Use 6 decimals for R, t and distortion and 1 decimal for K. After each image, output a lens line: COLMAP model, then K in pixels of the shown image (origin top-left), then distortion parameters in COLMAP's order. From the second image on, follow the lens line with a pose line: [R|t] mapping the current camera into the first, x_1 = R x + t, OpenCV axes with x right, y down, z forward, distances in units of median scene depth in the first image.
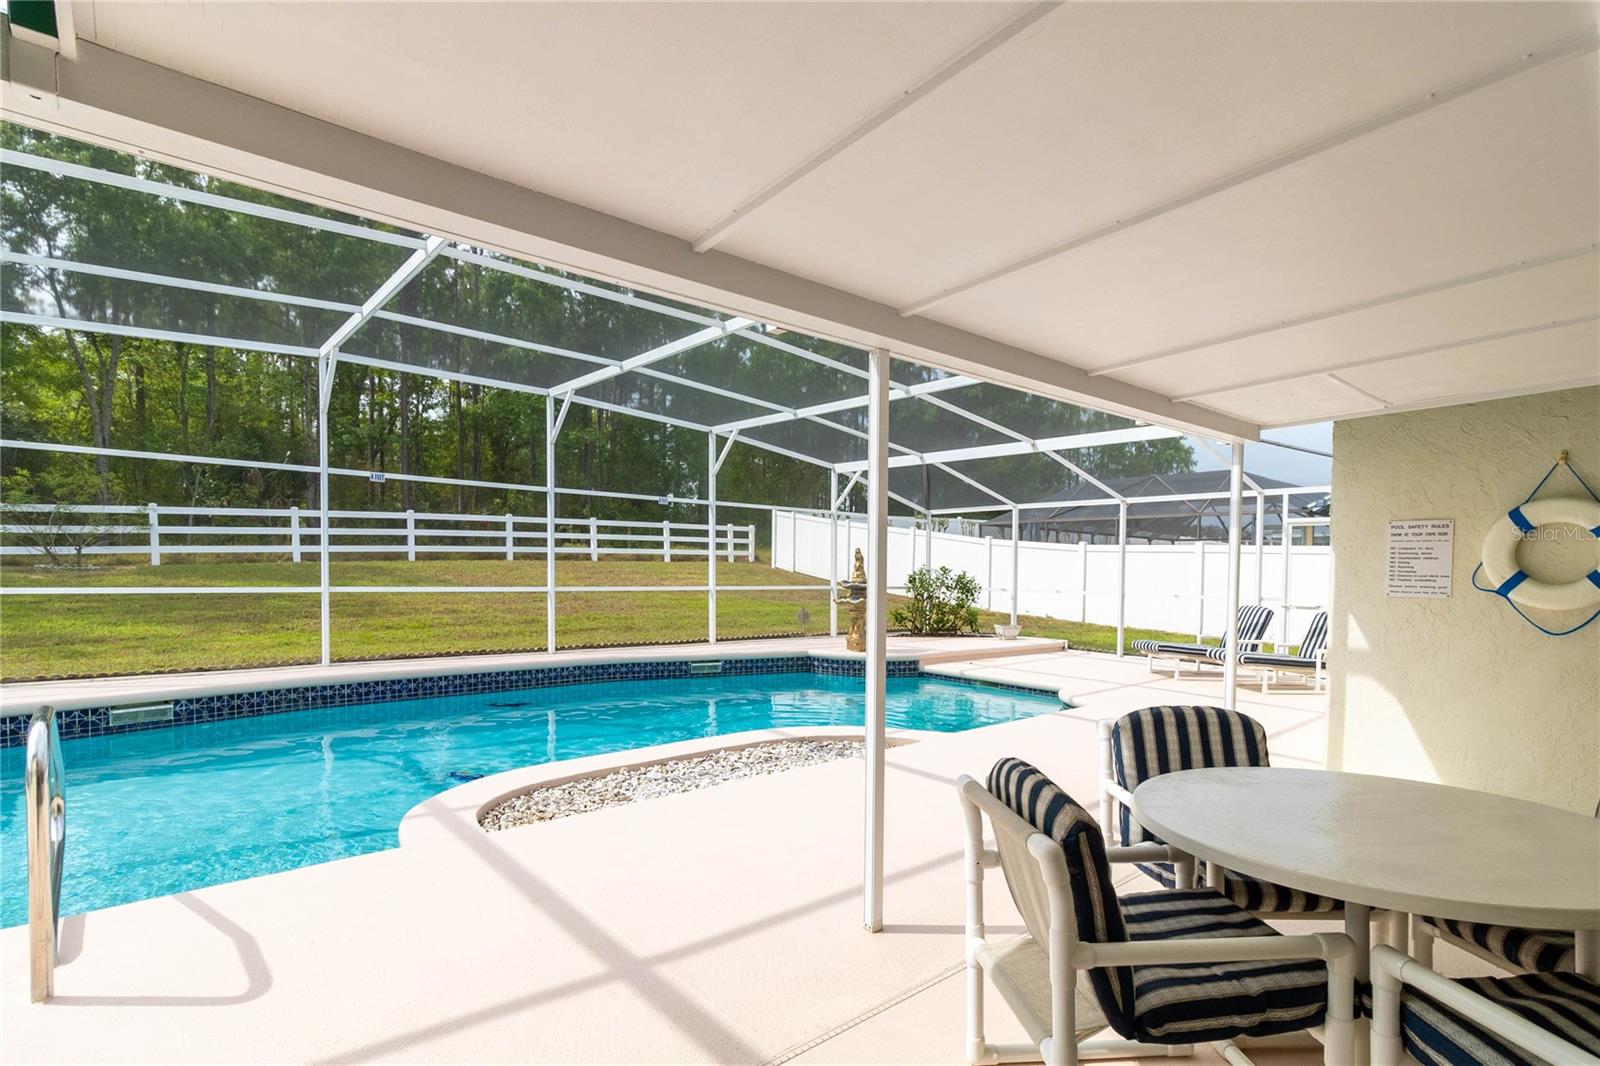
lens RADIAL K [[772.7, 0, 784.6], [0, 772.7, 603.6], [0, 0, 1]] dist [0.001166, -0.000076]
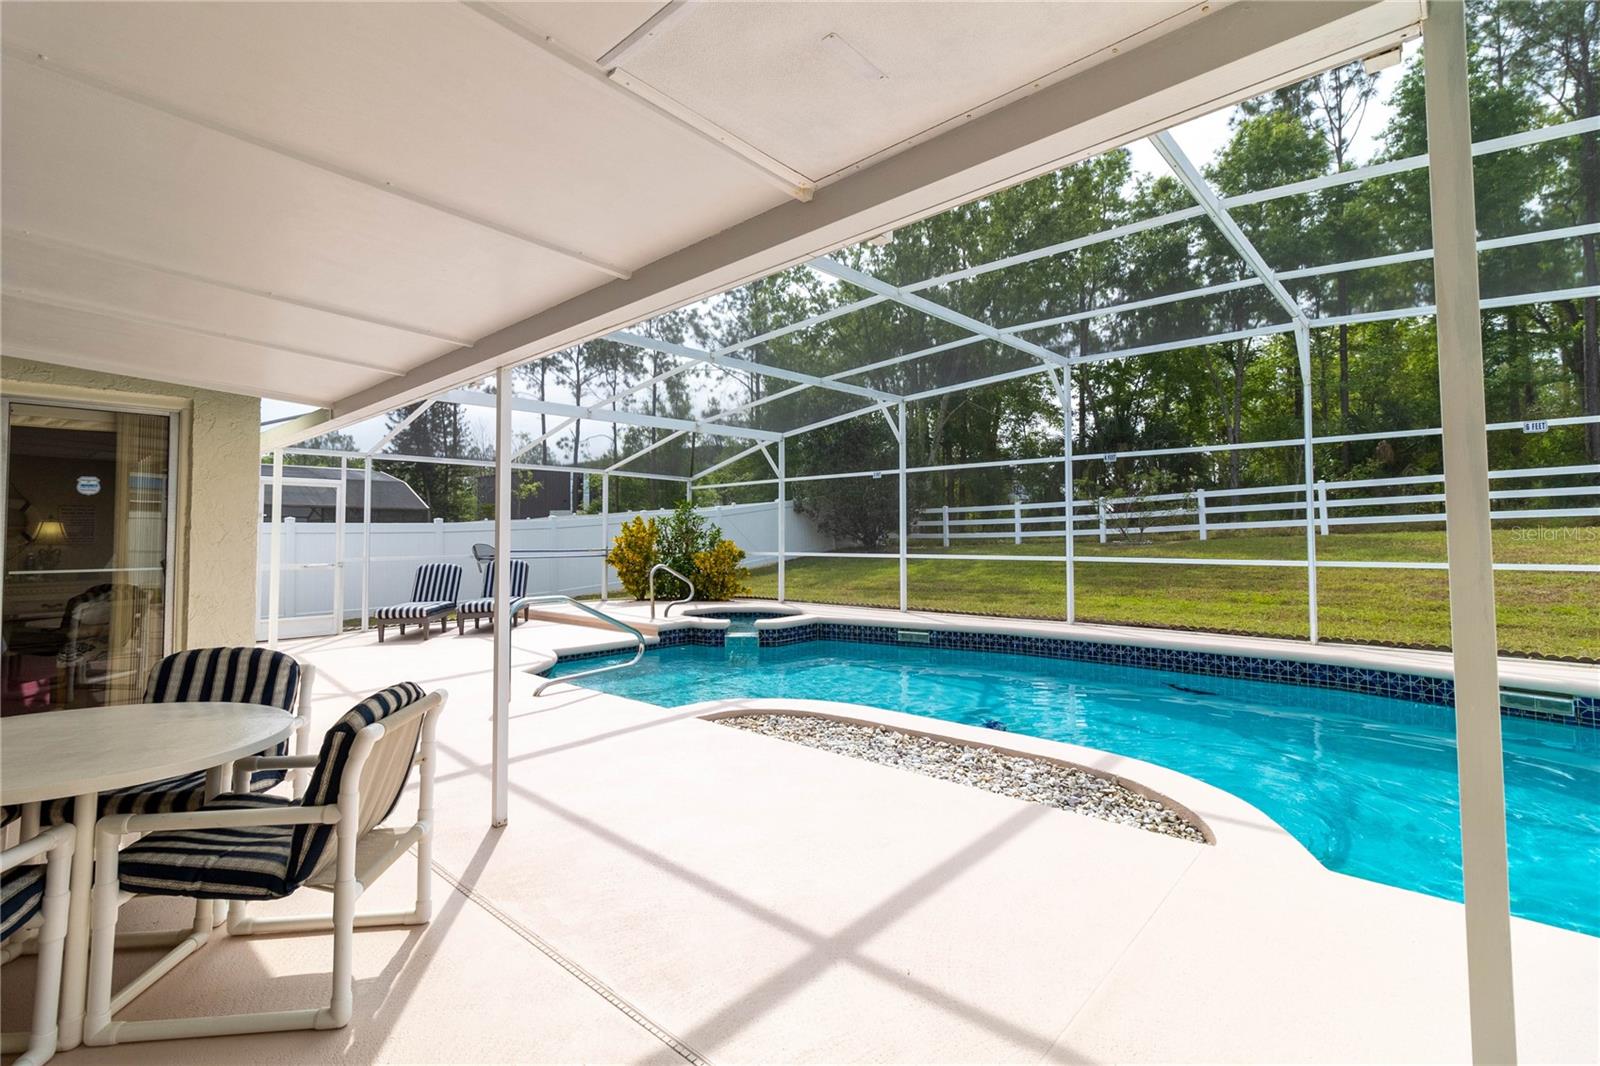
lens RADIAL K [[727.8, 0, 800.1], [0, 727.8, 506.7], [0, 0, 1]] dist [-0.000394, 0.000269]
pose [[0.128805, -0.056795, -0.990042, 0.304071], [-0.037132, 0.997382, -0.062047, -0.009153], [0.990975, 0.044754, 0.126358, 0.285909]]
